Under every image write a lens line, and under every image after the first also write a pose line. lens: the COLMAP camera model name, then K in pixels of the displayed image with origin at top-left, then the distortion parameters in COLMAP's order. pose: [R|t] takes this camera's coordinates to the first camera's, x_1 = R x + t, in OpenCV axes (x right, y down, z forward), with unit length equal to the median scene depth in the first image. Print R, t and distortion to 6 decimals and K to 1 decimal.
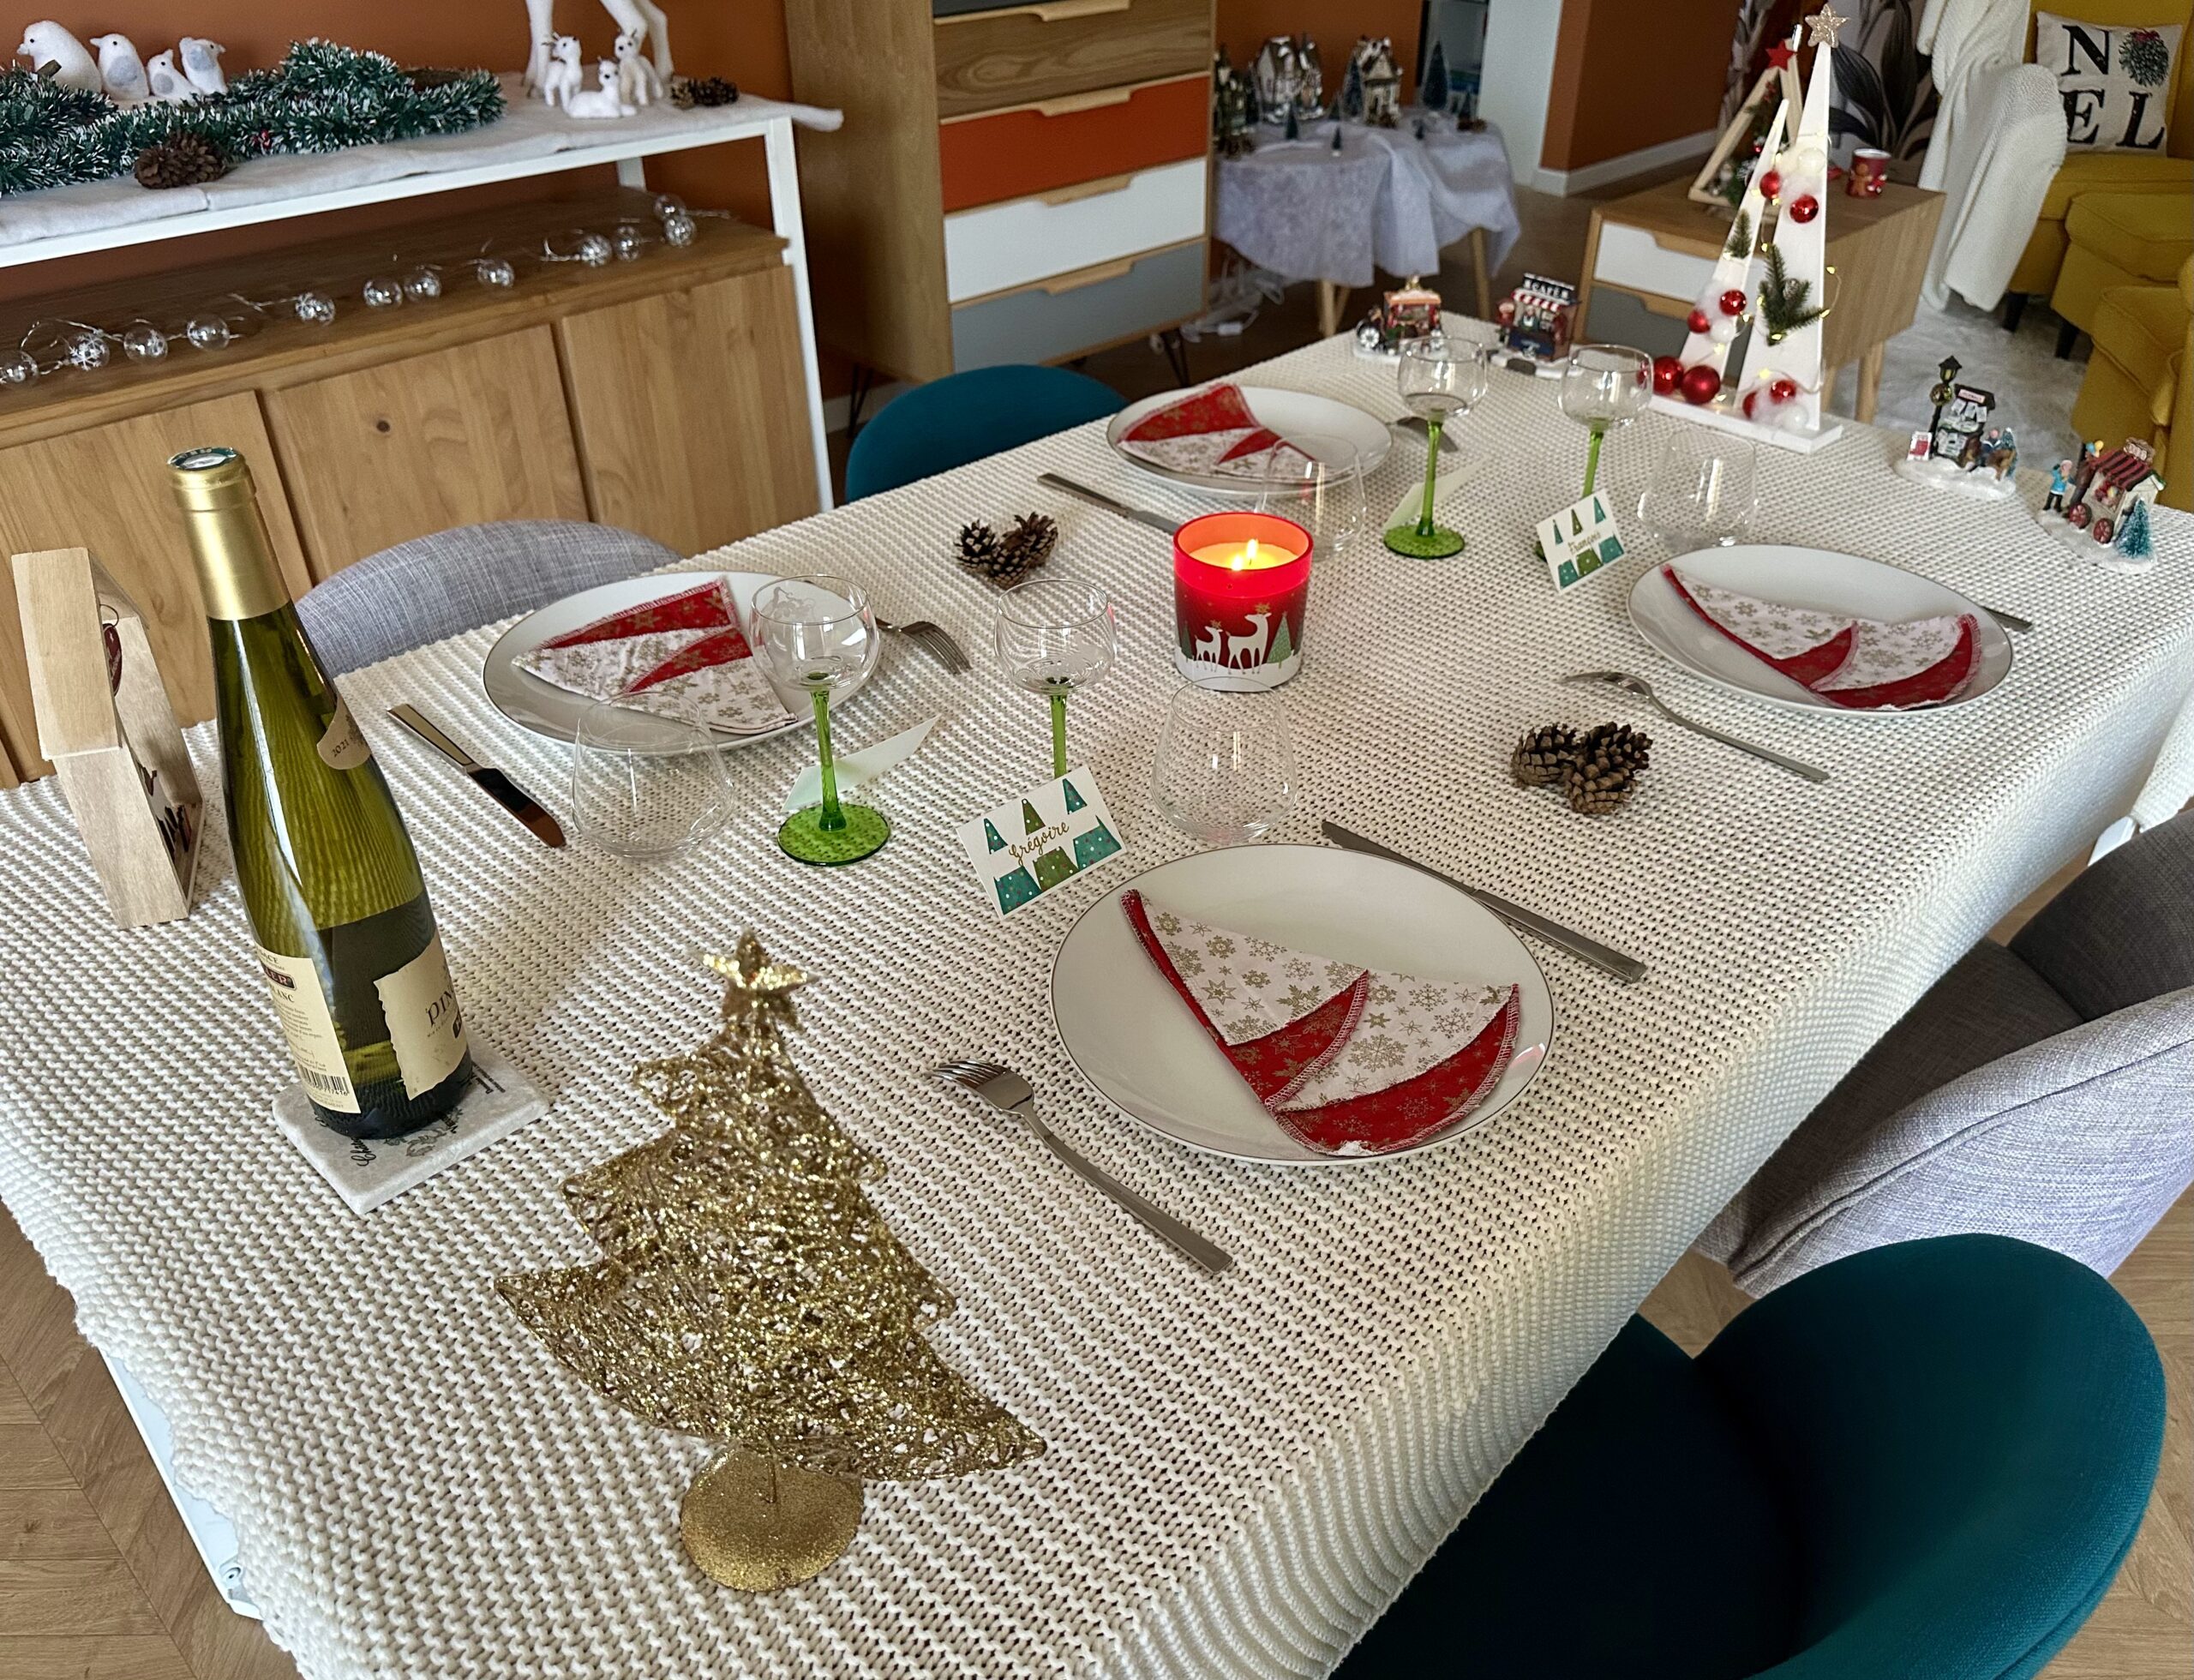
lens RADIAL K [[1663.2, 0, 1097.0], [0, 1663.2, 840.0], [0, 0, 1]] dist [-0.000953, -0.002749]
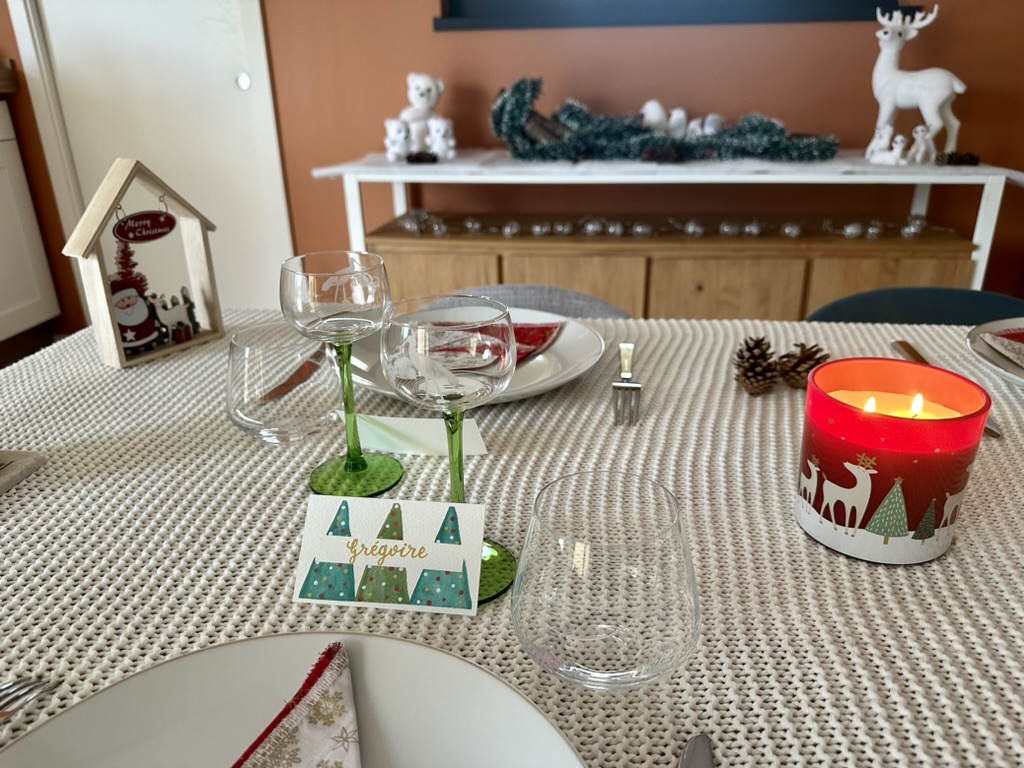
lens RADIAL K [[721.4, 0, 512.0], [0, 721.4, 384.0], [0, 0, 1]] dist [0.067023, -0.080604]
pose [[0.627353, 0.298540, -0.719238, 0.229461], [-0.429481, 0.903076, 0.000234, -0.095345], [0.649596, 0.308752, 0.694764, 0.604768]]
